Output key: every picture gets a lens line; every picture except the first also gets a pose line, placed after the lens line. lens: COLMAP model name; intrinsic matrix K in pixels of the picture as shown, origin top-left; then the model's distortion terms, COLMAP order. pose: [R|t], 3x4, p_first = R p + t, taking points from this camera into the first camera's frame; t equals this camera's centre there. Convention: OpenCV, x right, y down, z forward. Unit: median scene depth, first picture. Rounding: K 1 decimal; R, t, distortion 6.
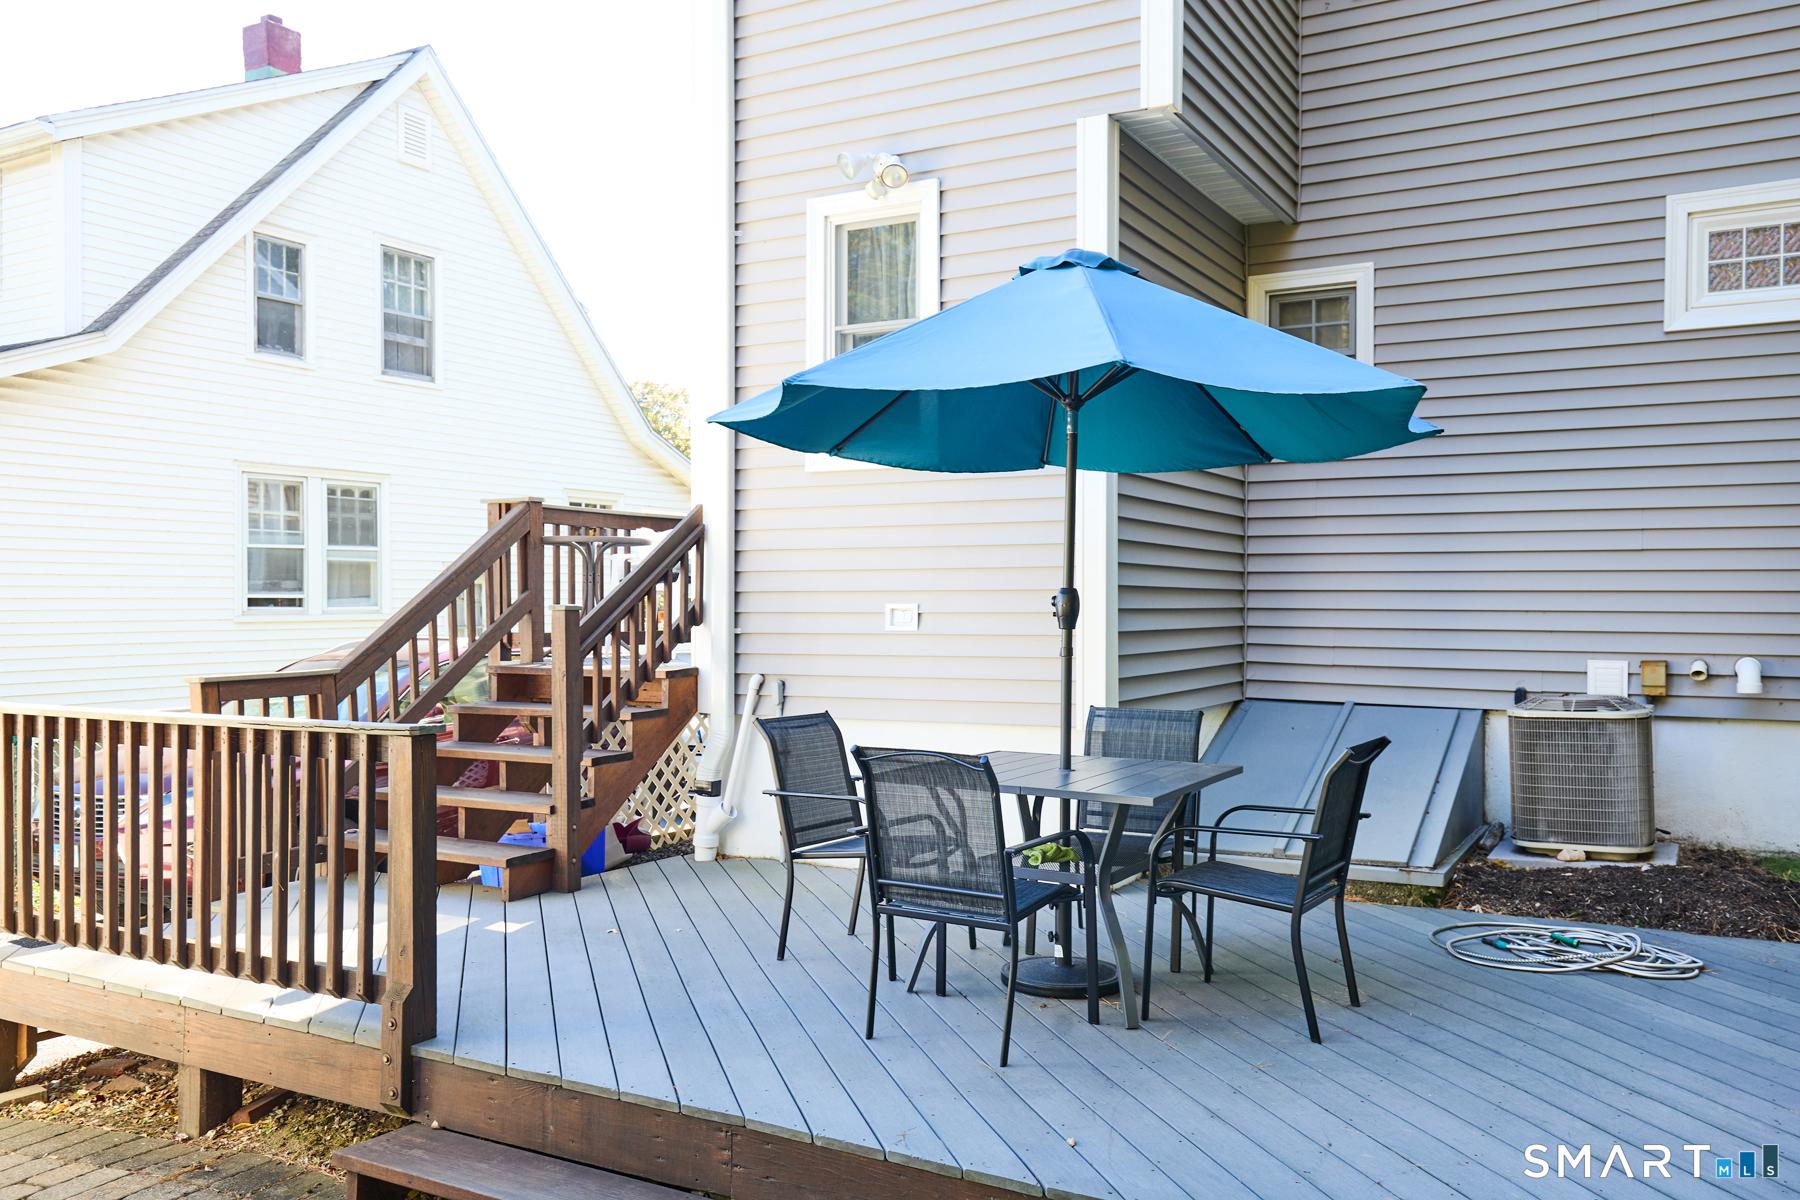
lens RADIAL K [[1438.8, 0, 906.2], [0, 1438.8, 600.0], [0, 0, 1]] dist [0.029685, -0.010801]
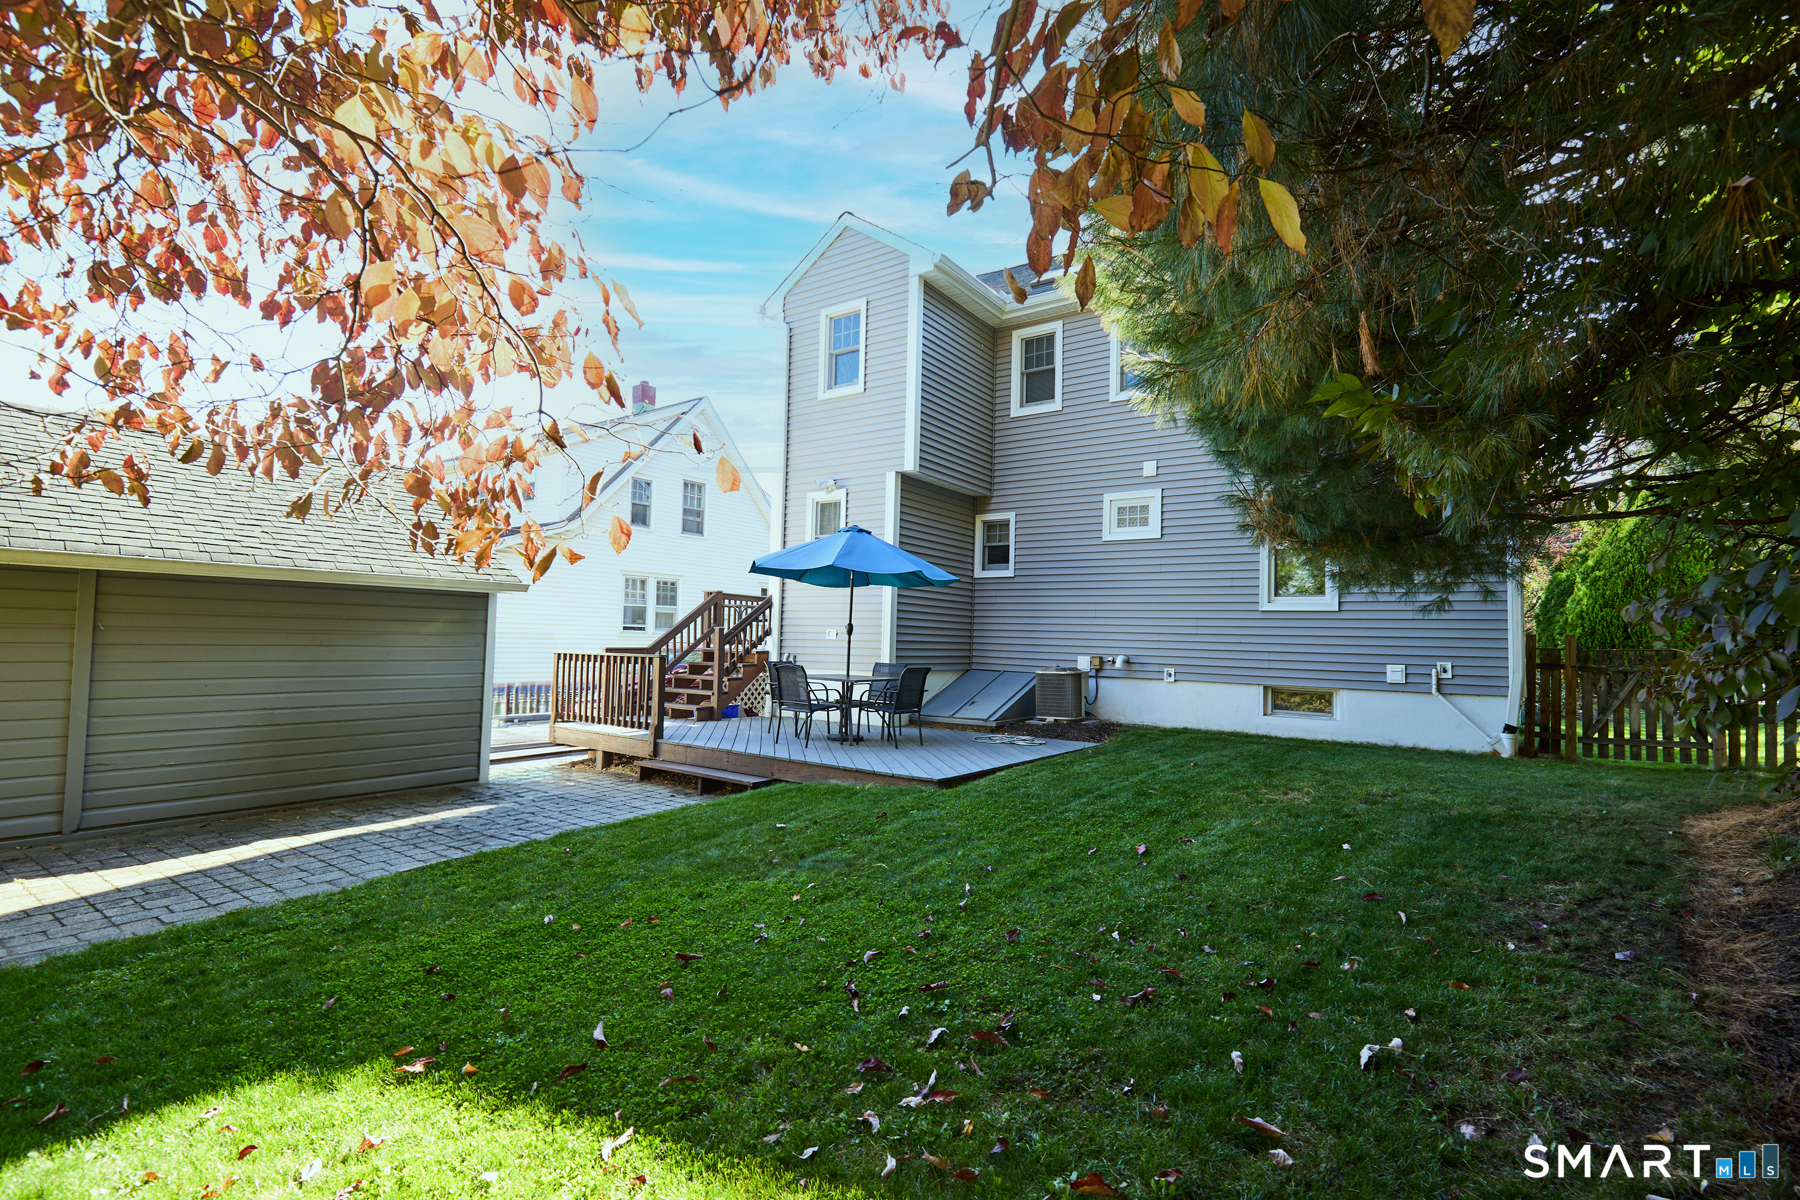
lens RADIAL K [[818.2, 0, 908.4], [0, 818.2, 603.3], [0, 0, 1]] dist [0.000848, 0.001087]
pose [[0.995123, 0.020454, -0.096495, 0.297646], [-0.024892, 0.998676, -0.045017, 0.019112], [0.095447, 0.047199, 0.994315, -0.626392]]
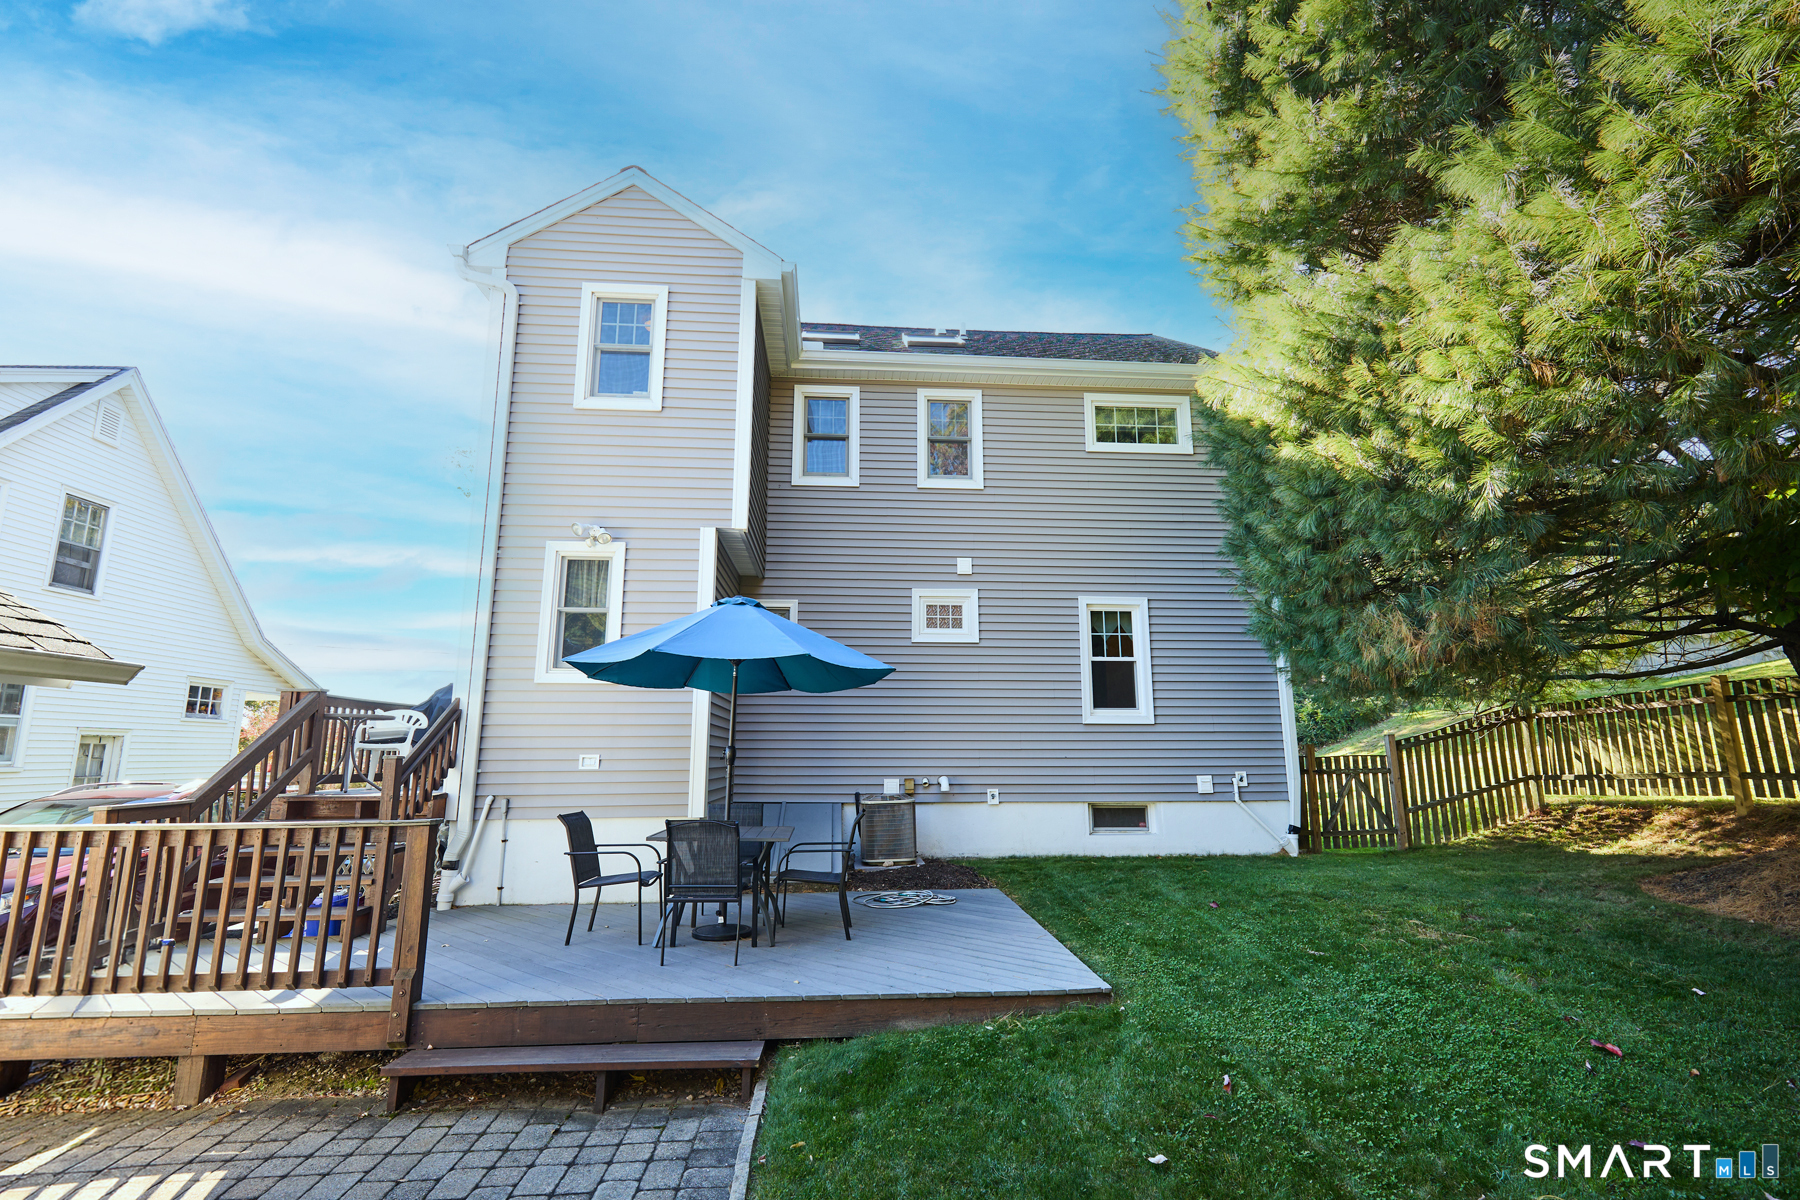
lens RADIAL K [[818.2, 0, 902.2], [0, 818.2, 606.1], [0, 0, 1]] dist [0.000848, 0.001087]
pose [[0.831362, 0.097723, 0.547072, -0.256236], [0.002830, 0.983661, -0.180011, 0.005060], [-0.555725, 0.151203, 0.817501, -0.136945]]
